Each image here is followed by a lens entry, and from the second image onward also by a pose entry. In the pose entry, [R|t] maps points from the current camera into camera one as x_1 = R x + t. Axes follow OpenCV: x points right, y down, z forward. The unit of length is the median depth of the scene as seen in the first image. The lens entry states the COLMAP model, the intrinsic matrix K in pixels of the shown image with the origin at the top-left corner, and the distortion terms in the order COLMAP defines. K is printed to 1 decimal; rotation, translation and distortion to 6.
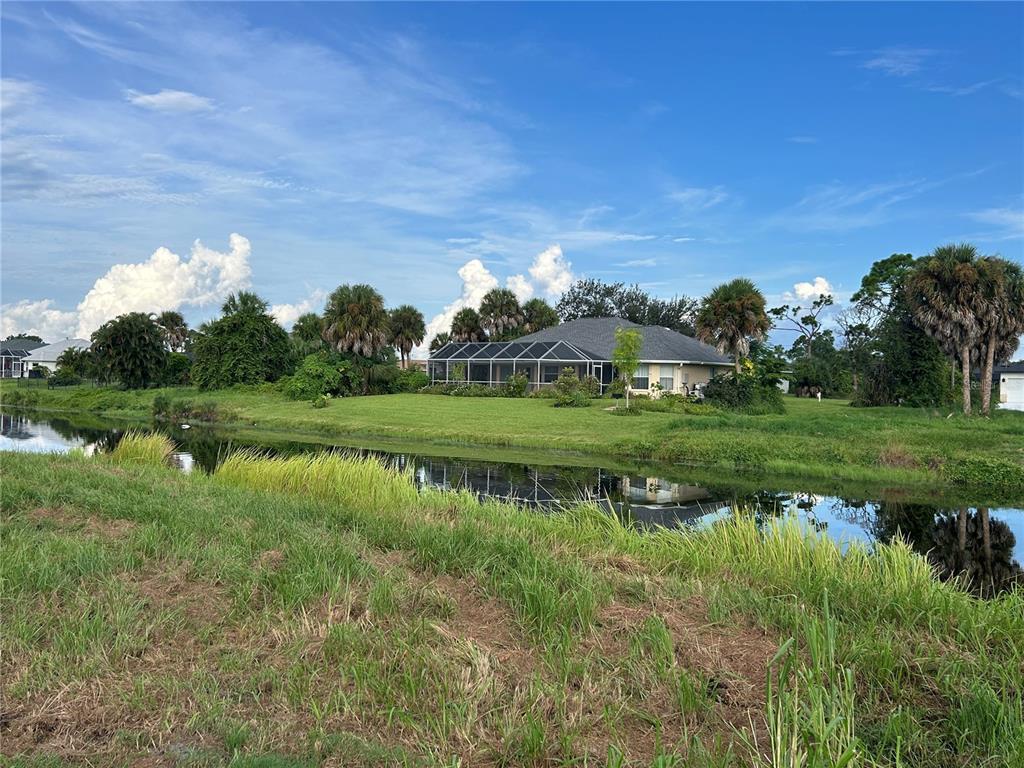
lens RADIAL K [[888.2, 0, 506.6], [0, 888.2, 391.6], [0, 0, 1]] dist [0.104586, -0.172814]
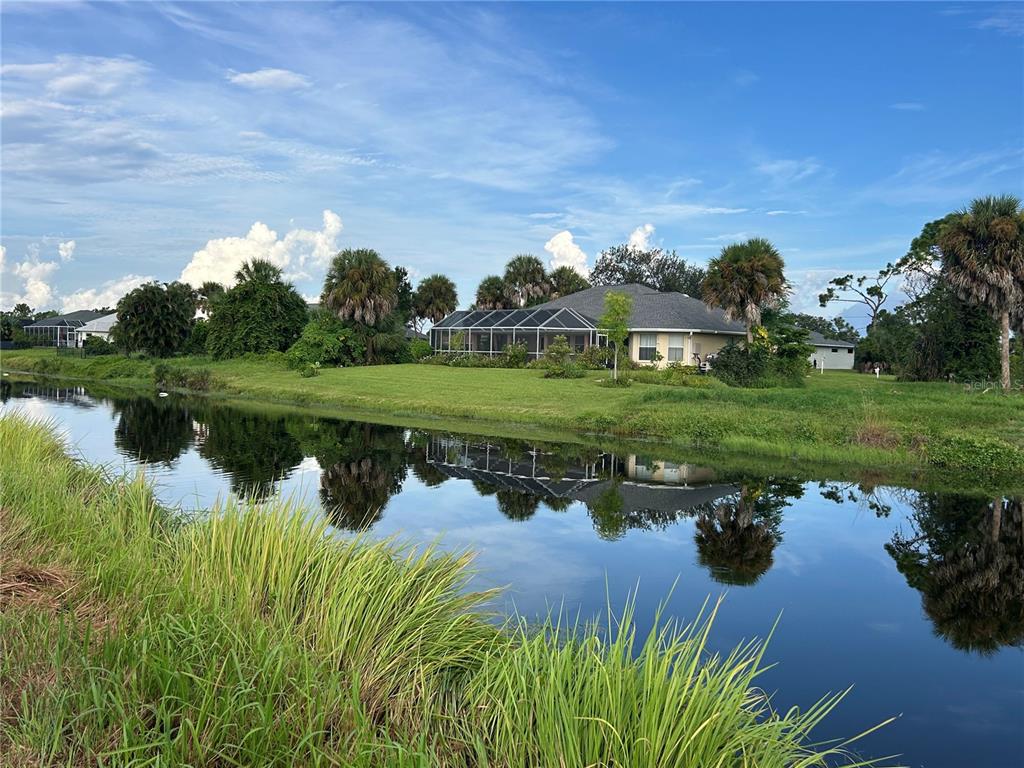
lens RADIAL K [[889.3, 0, 512.0], [0, 889.3, 384.0], [0, 0, 1]] dist [0.085885, -0.115554]
pose [[0.996285, 0.009403, -0.085606, 0.072895], [-0.007817, 0.999792, 0.018843, 0.004859], [0.085765, -0.018104, 0.996151, 0.054149]]
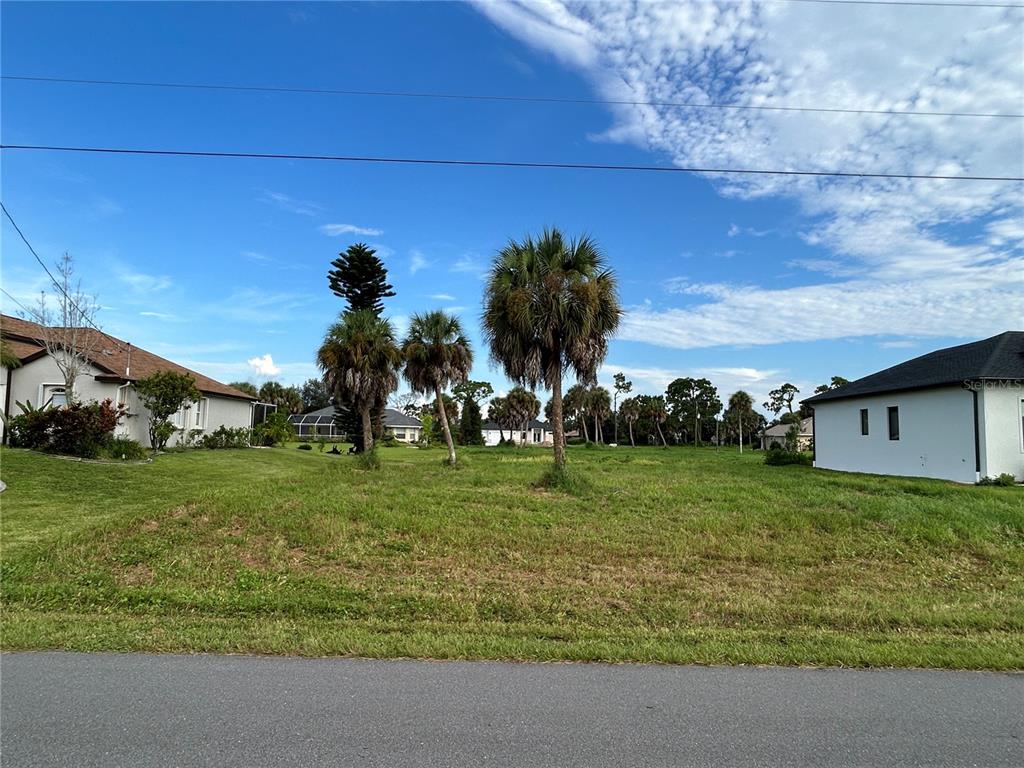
lens RADIAL K [[638.1, 0, 512.0], [0, 638.1, 384.0], [0, 0, 1]] dist [0.005805, 0.000803]
pose [[0.757731, 0.050706, 0.650594, -0.564823], [0.001169, 0.996870, -0.079055, -0.010021], [-0.652566, 0.060663, 0.755300, -0.336049]]
